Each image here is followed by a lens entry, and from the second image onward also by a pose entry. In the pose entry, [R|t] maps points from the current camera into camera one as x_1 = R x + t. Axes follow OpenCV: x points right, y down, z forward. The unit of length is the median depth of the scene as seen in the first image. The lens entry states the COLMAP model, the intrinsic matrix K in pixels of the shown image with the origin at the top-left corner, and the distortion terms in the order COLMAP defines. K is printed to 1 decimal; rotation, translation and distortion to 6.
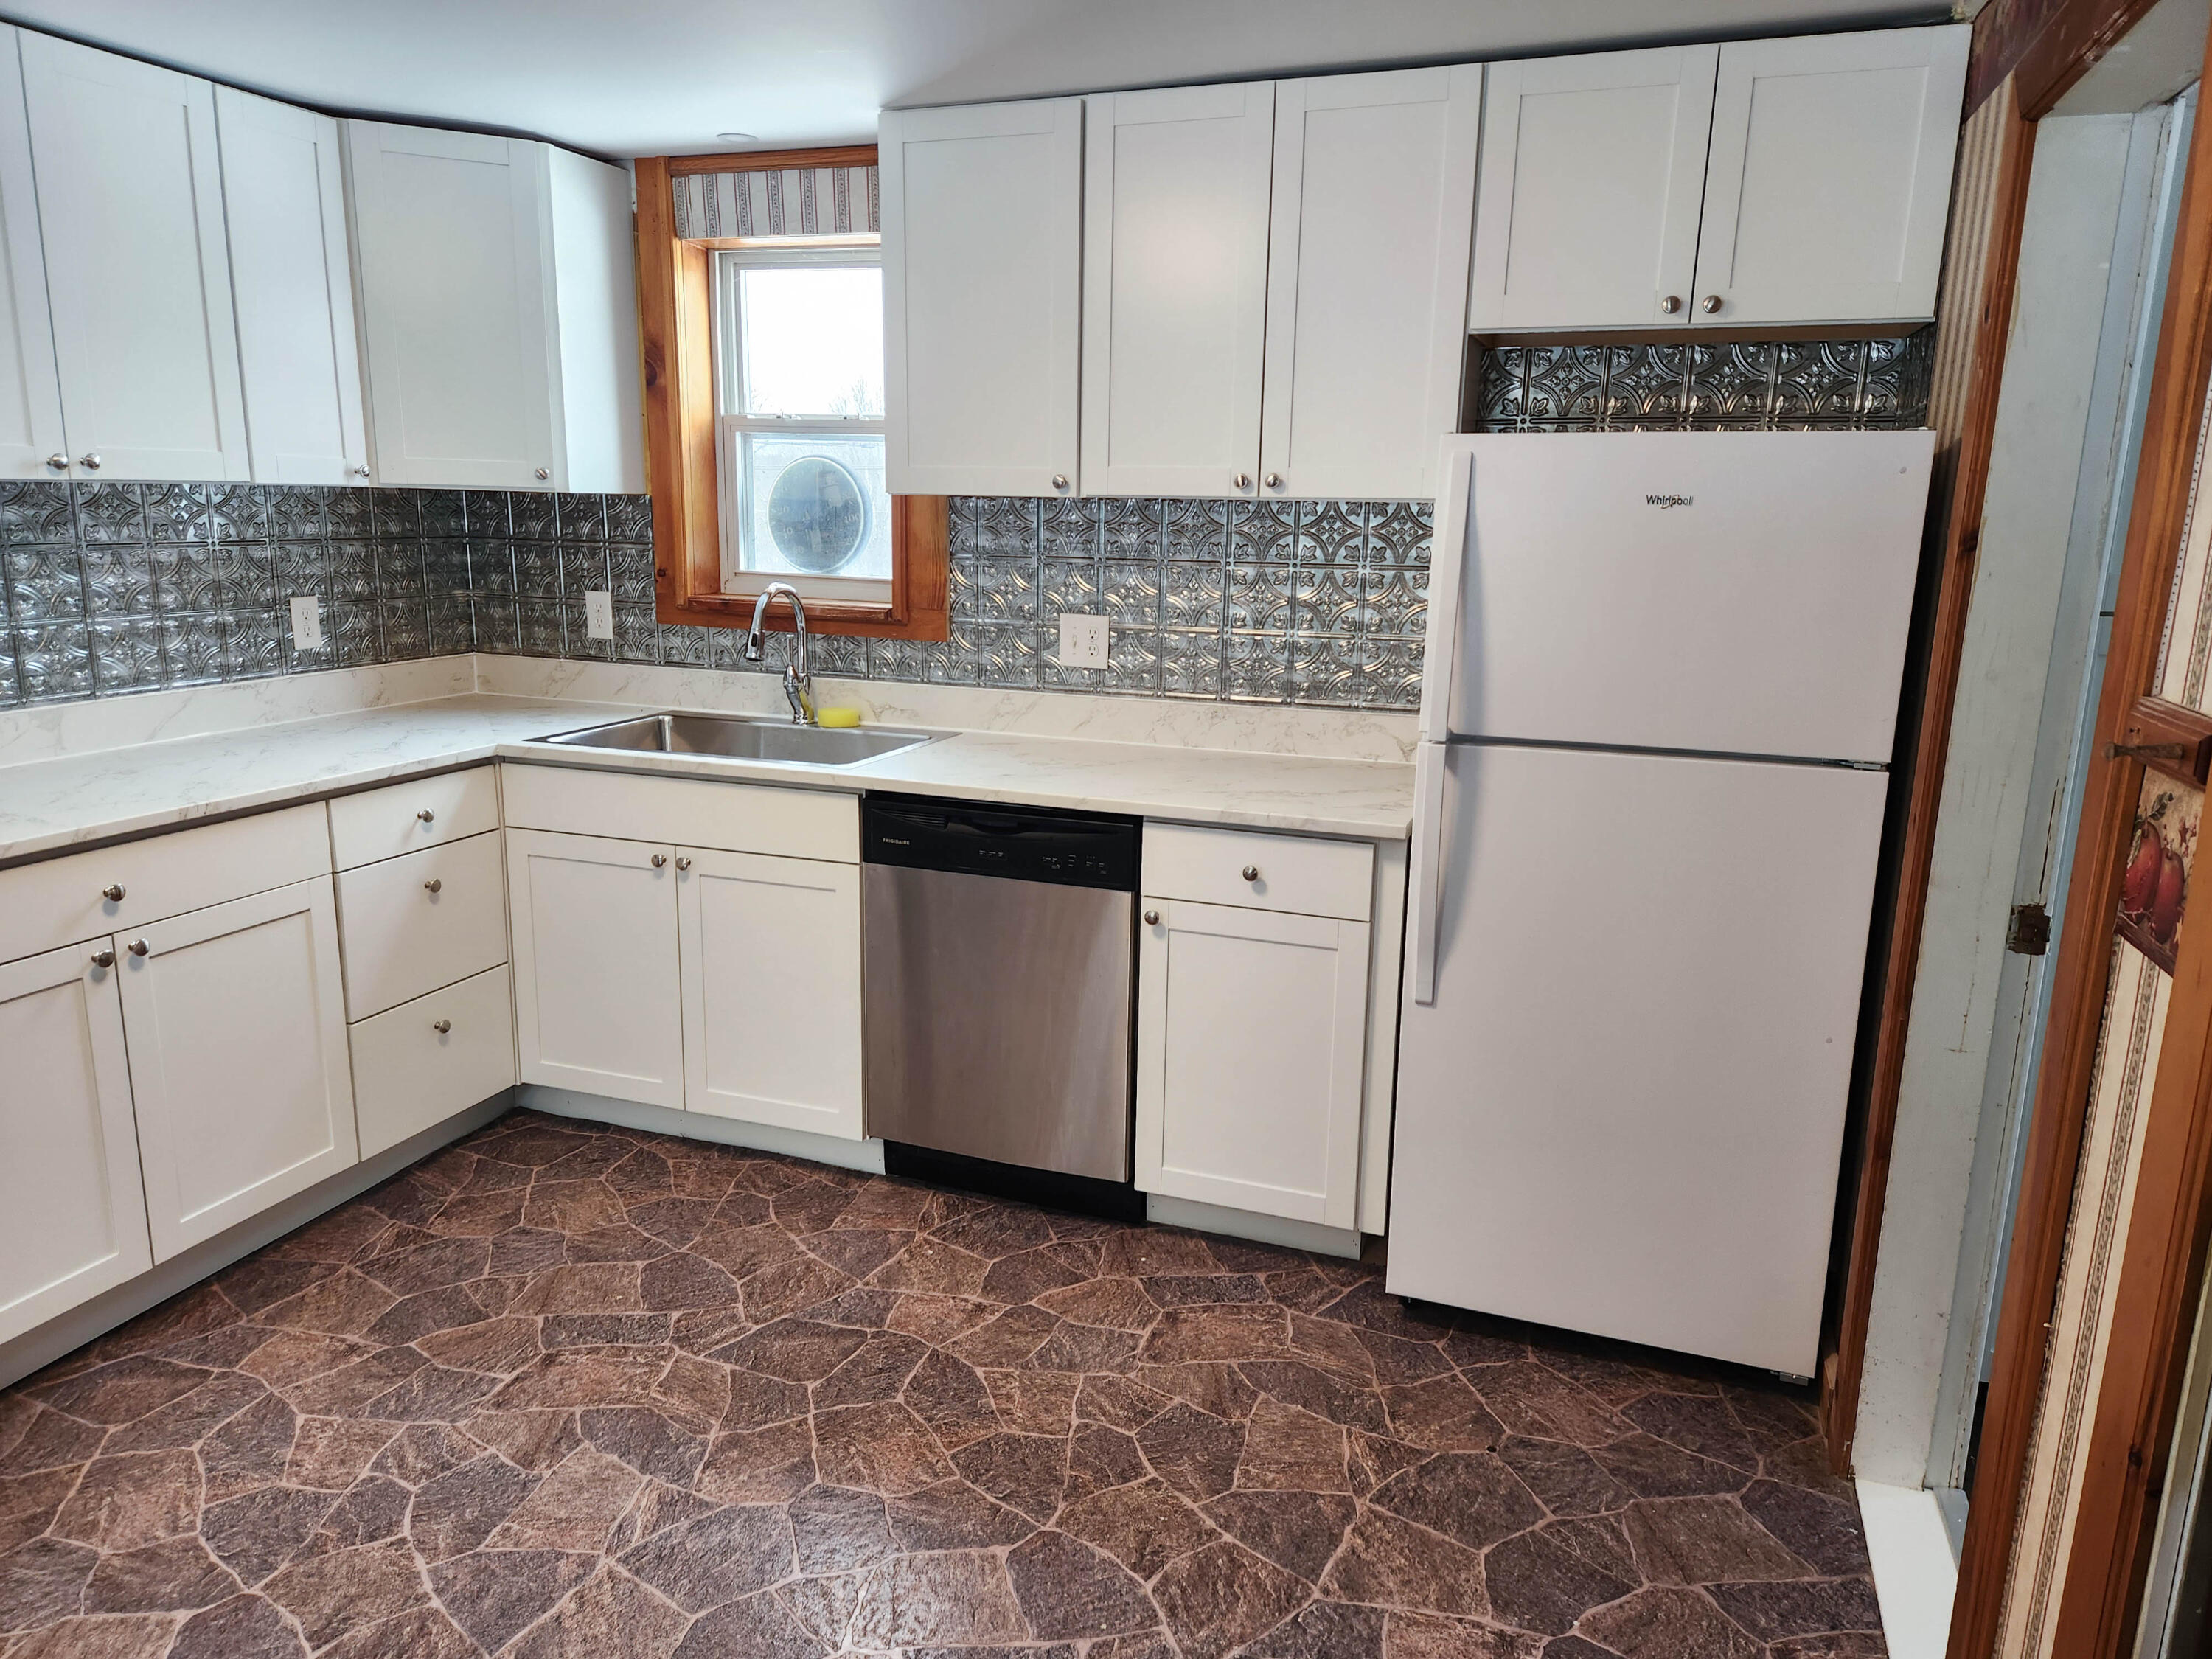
lens RADIAL K [[1465.3, 0, 1107.4], [0, 1465.3, 839.4], [0, 0, 1]] dist [0.060328, -0.057777]
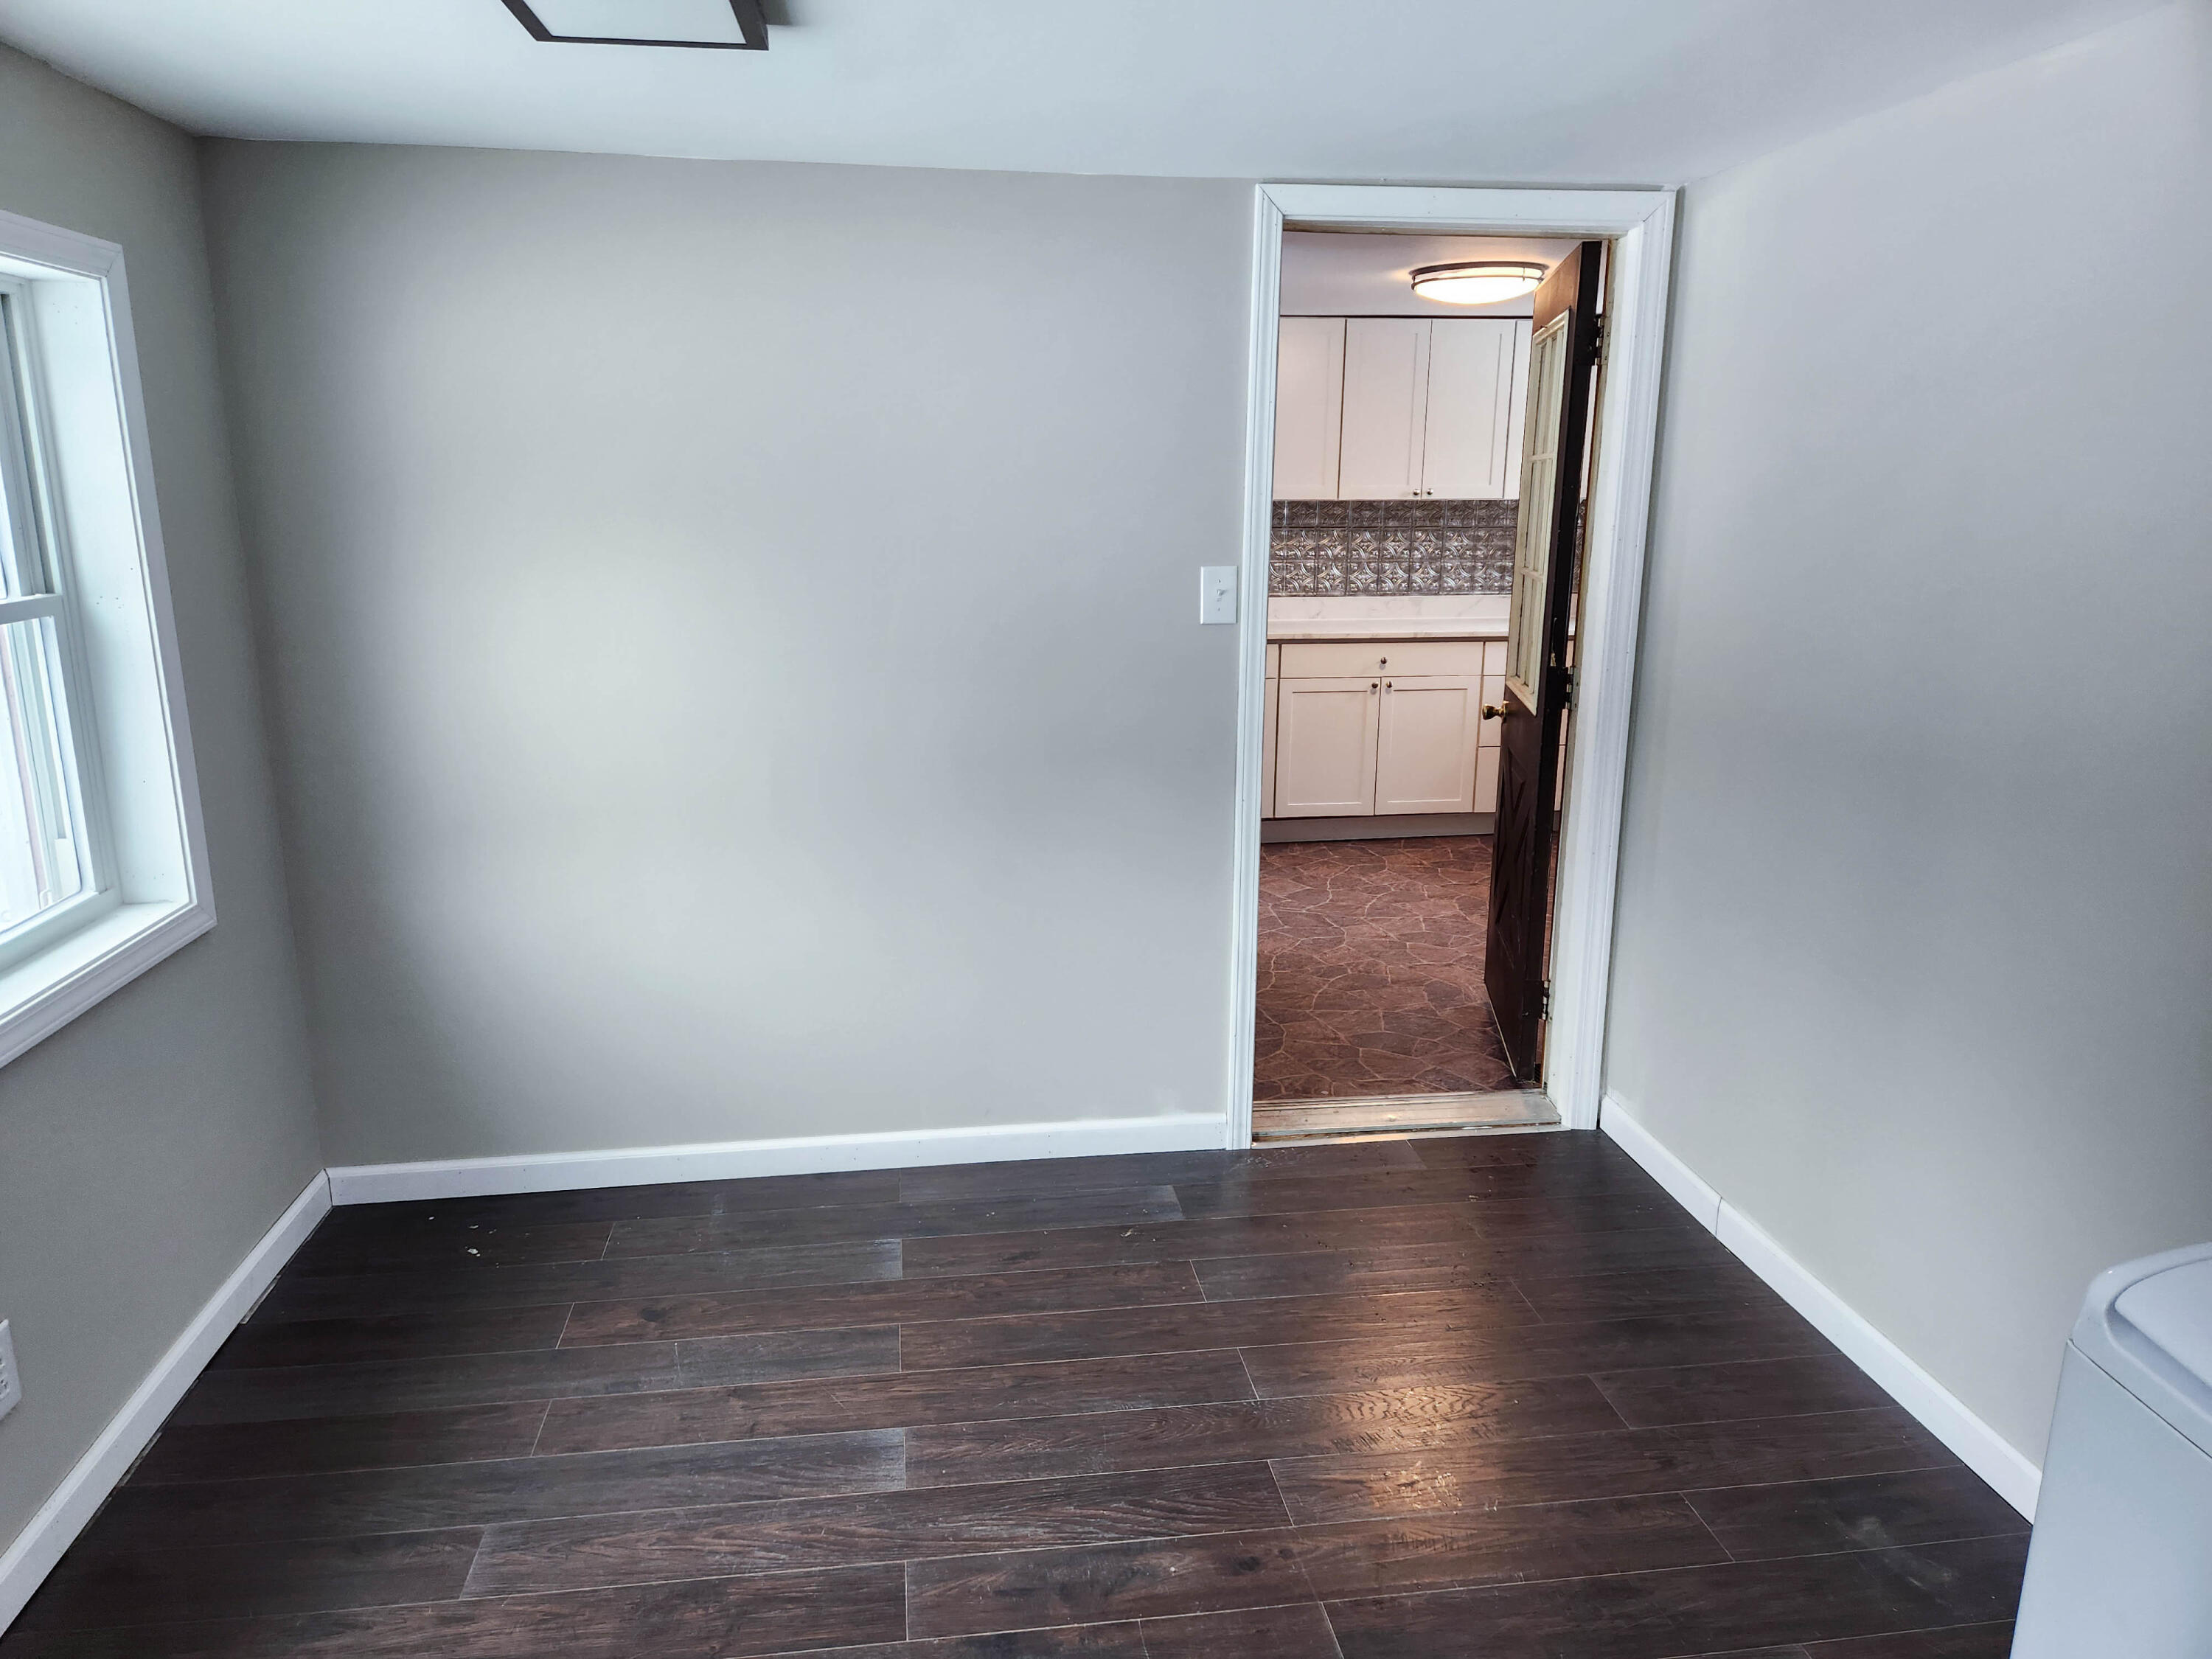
lens RADIAL K [[1465.3, 0, 1100.5], [0, 1465.3, 820.8], [0, 0, 1]] dist [0.060328, -0.057777]
pose [[0.478497, 0.176320, -0.860205, 1.076459], [-0.186171, 0.977732, 0.096851, 0.121382], [0.858127, 0.113803, 0.500667, -0.536351]]
